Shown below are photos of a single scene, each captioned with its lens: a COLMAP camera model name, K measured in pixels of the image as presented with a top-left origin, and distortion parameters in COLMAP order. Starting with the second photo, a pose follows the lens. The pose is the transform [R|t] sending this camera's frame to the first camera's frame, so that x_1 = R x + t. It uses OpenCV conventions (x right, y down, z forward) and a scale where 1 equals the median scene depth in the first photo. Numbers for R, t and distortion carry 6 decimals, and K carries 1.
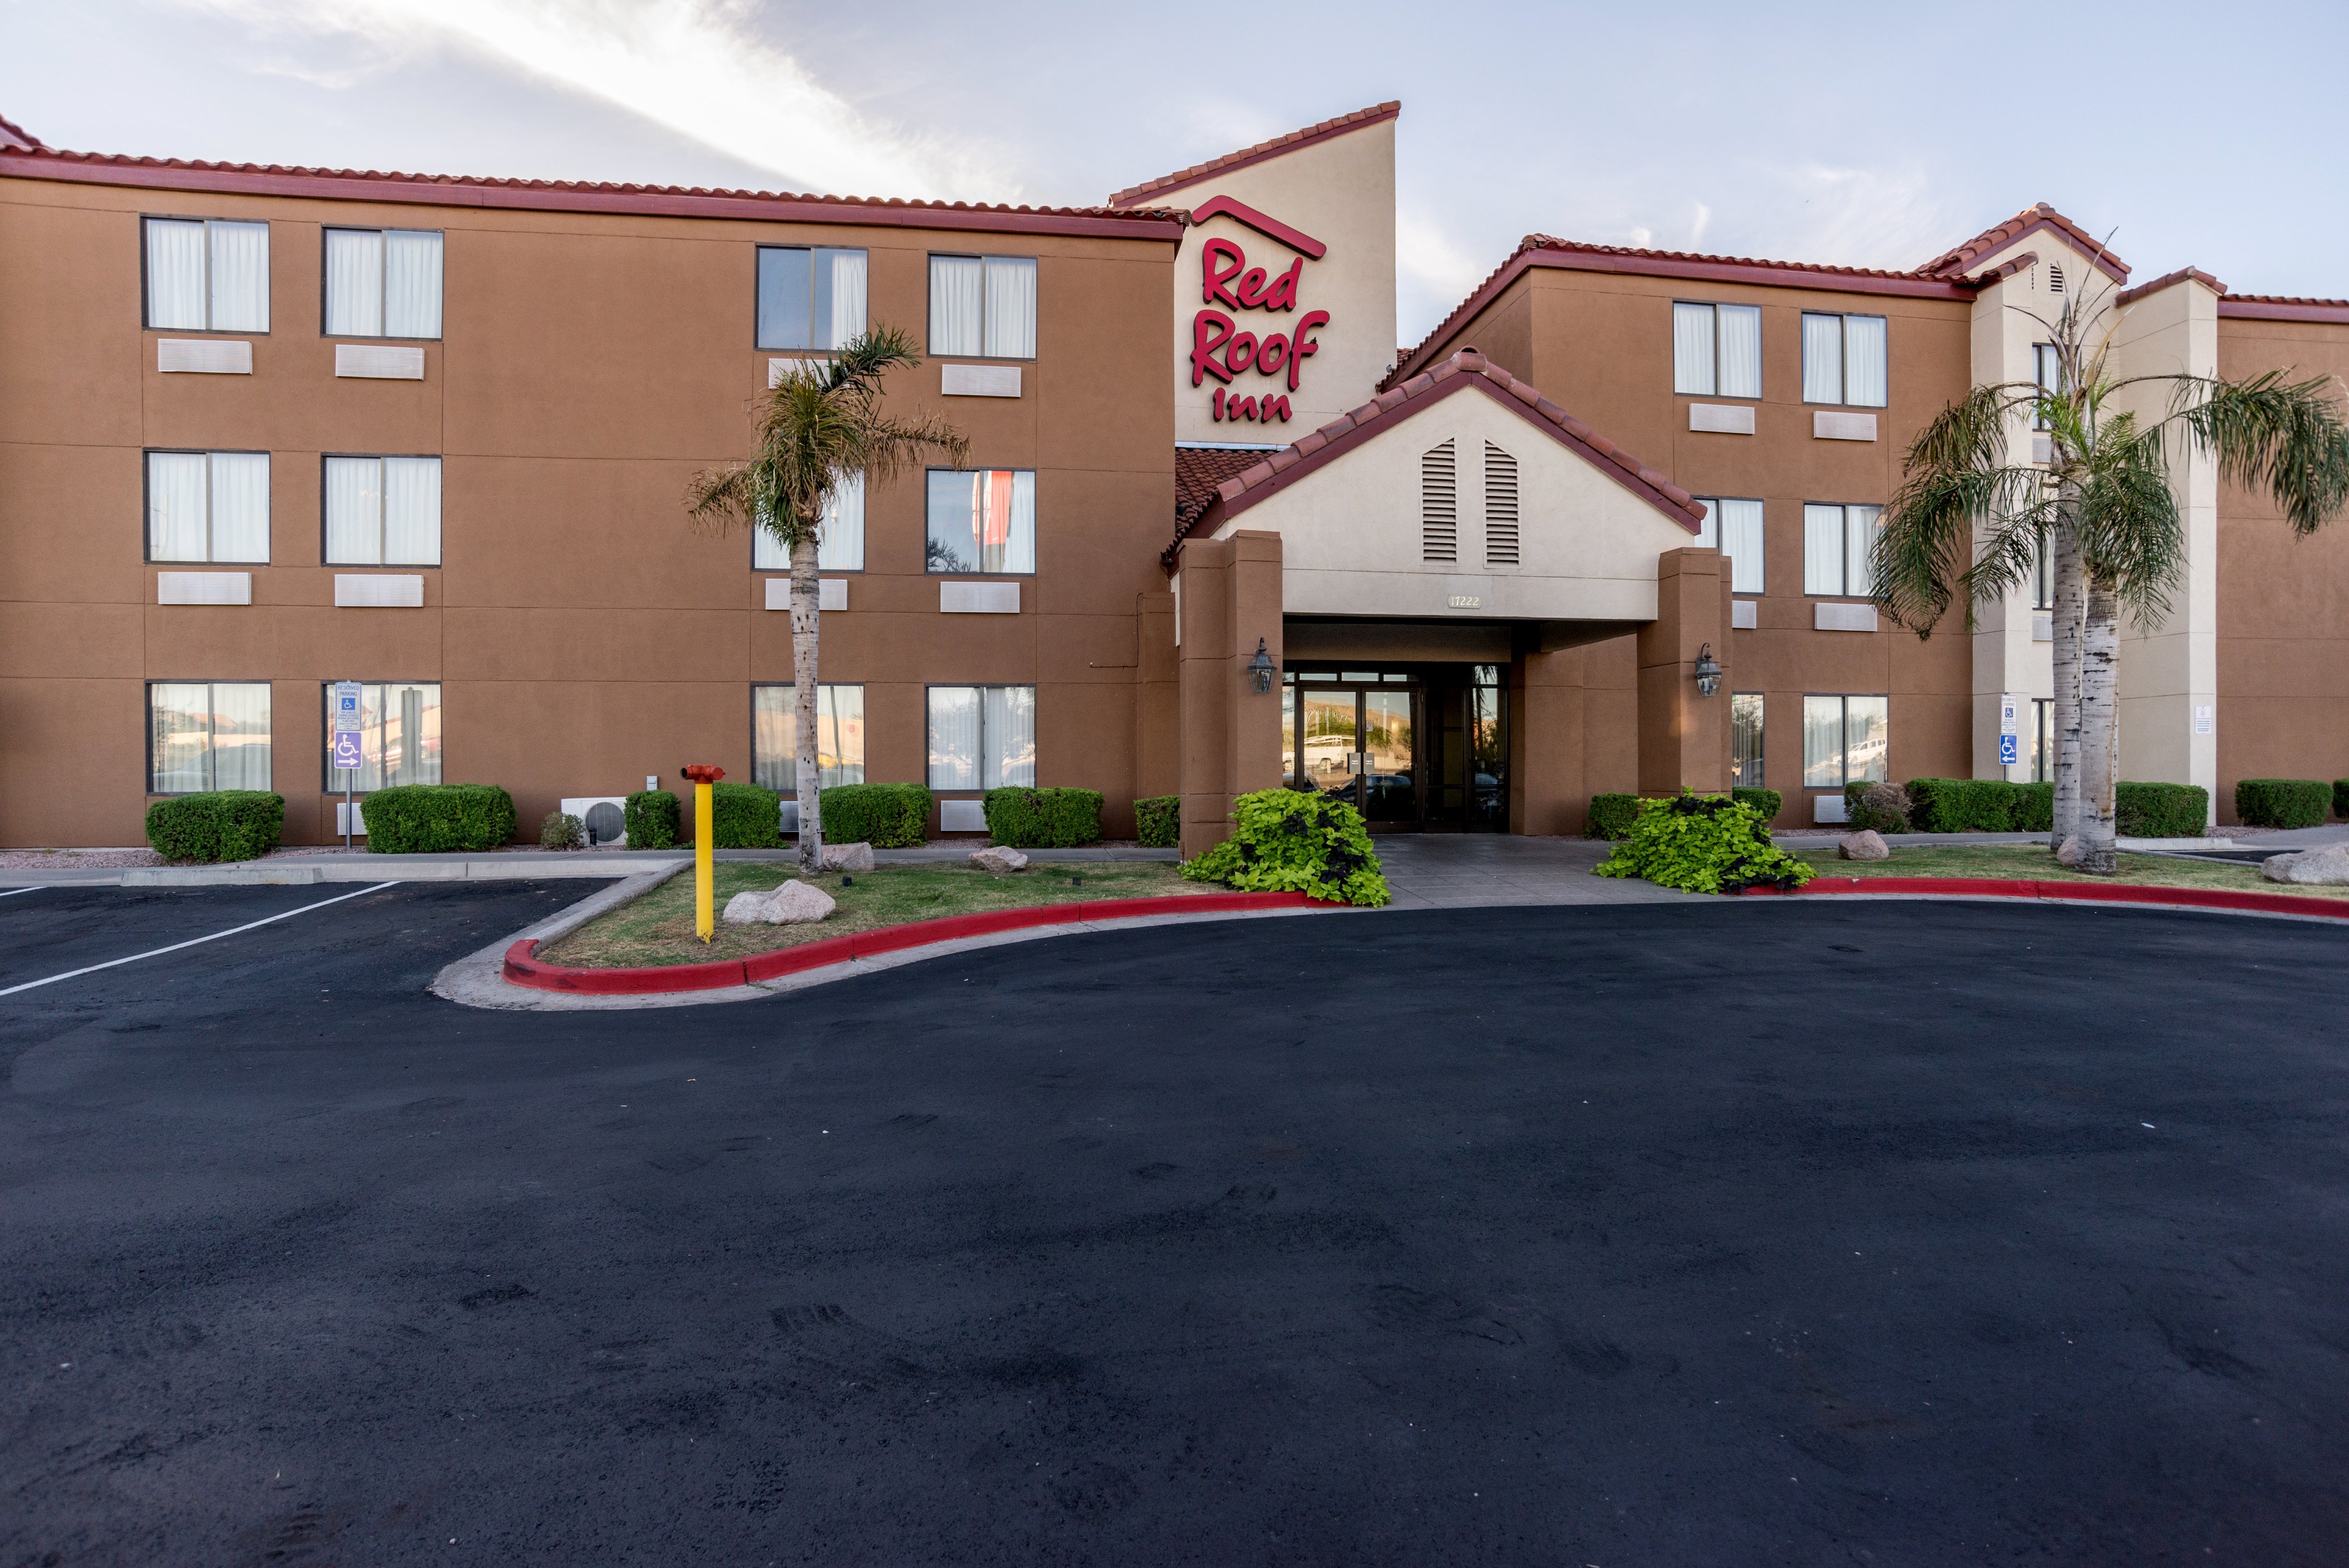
lens RADIAL K [[1284.7, 0, 1117.7], [0, 1284.7, 786.0], [0, 0, 1]] dist [-0.100571, 0.067643]
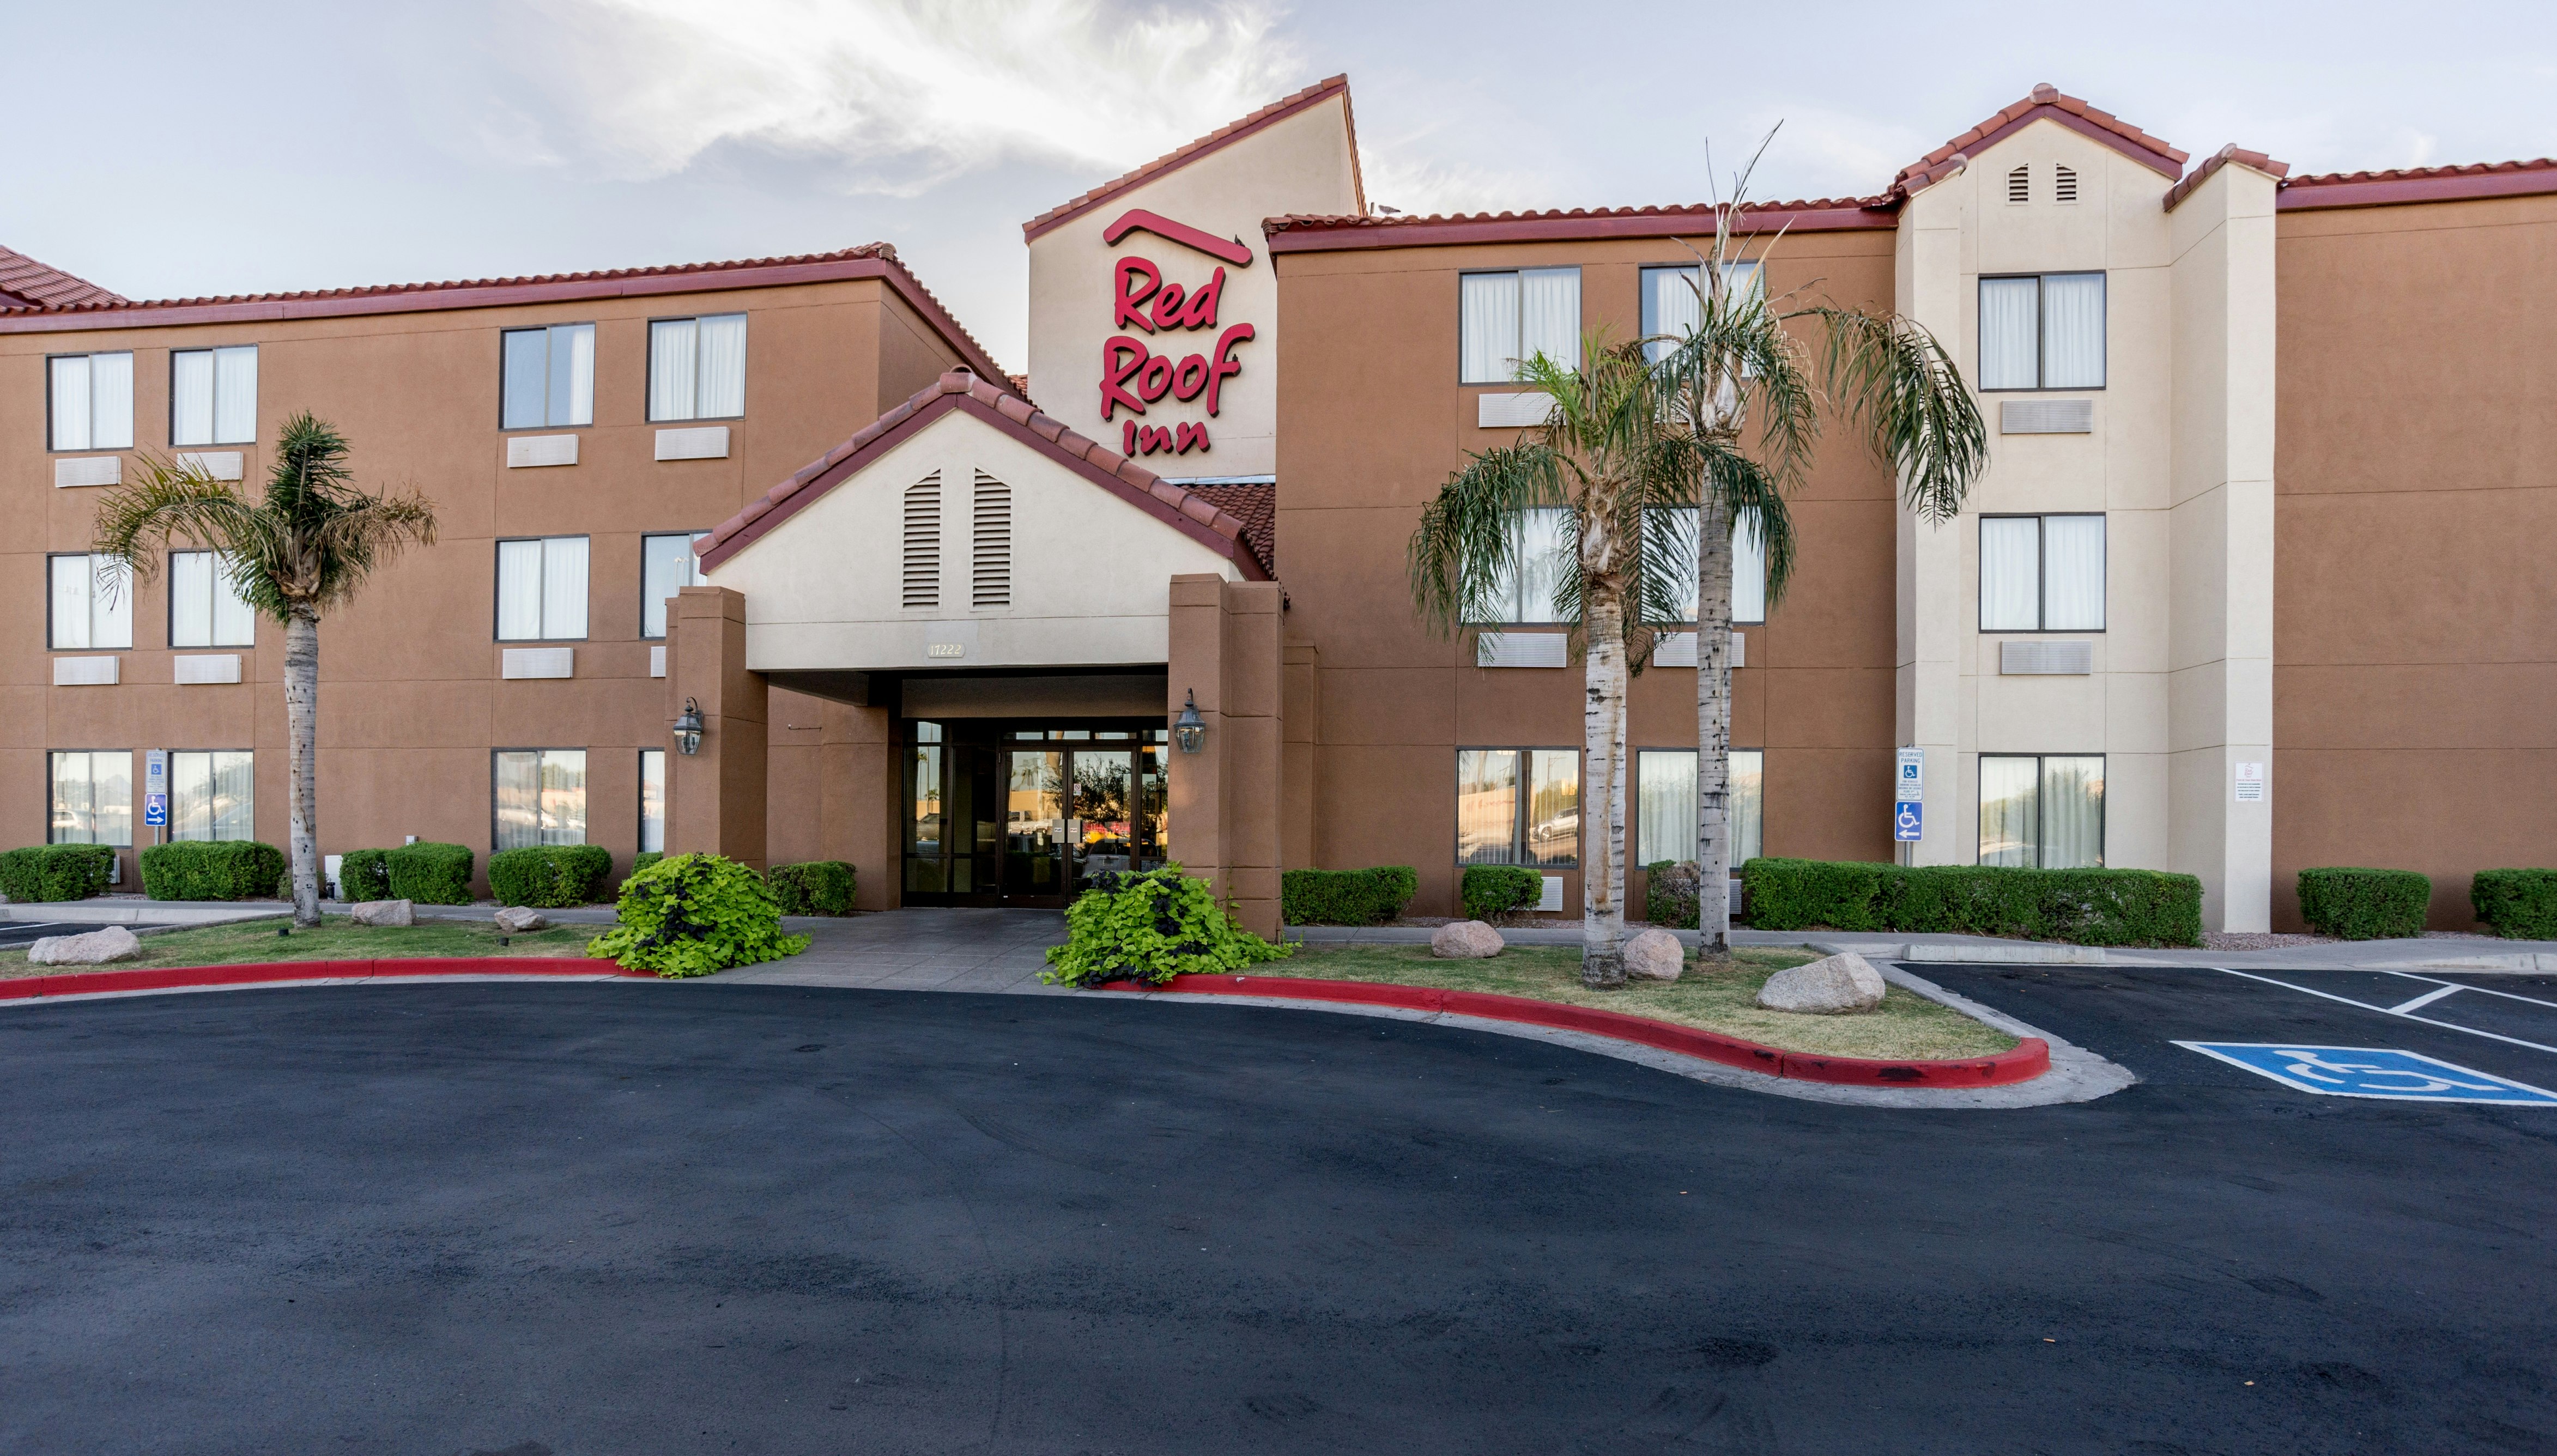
lens RADIAL K [[1393.3, 0, 1247.9], [0, 1393.3, 857.0], [0, 0, 1]] dist [-0.087359, 0.056691]
pose [[0.954191, 0.016046, -0.298767, 0.565777], [-0.015943, 0.999869, 0.002782, -0.003613], [0.298772, 0.002108, 0.954322, 0.094889]]
